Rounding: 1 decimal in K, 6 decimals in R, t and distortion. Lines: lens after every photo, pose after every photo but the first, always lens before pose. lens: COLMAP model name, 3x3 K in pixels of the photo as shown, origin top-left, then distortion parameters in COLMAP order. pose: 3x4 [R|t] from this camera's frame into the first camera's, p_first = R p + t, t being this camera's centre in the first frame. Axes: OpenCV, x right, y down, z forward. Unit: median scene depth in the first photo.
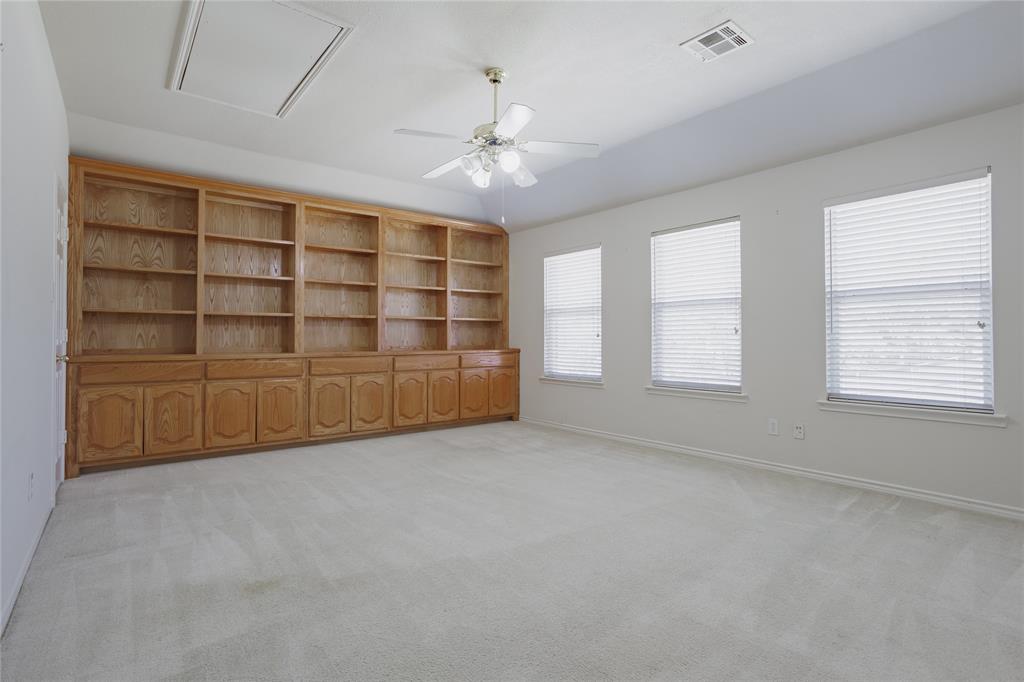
lens RADIAL K [[509.4, 0, 507.5], [0, 509.4, 332.9], [0, 0, 1]] dist [-0.035059, 0.017126]
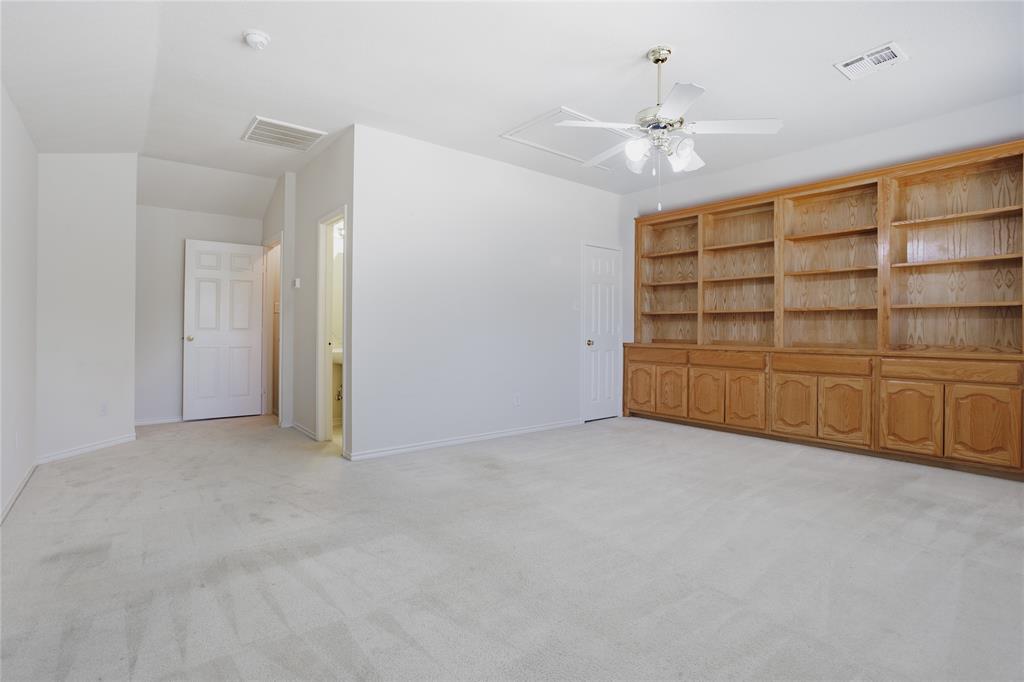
lens RADIAL K [[496.1, 0, 508.8], [0, 496.1, 338.5], [0, 0, 1]] dist [-0.024217, 0.001825]
pose [[0.018298, 0.017148, -0.999686, 0.569386], [0.002279, 0.999850, 0.017193, 0.003781], [0.999830, -0.002593, 0.018256, 0.453595]]
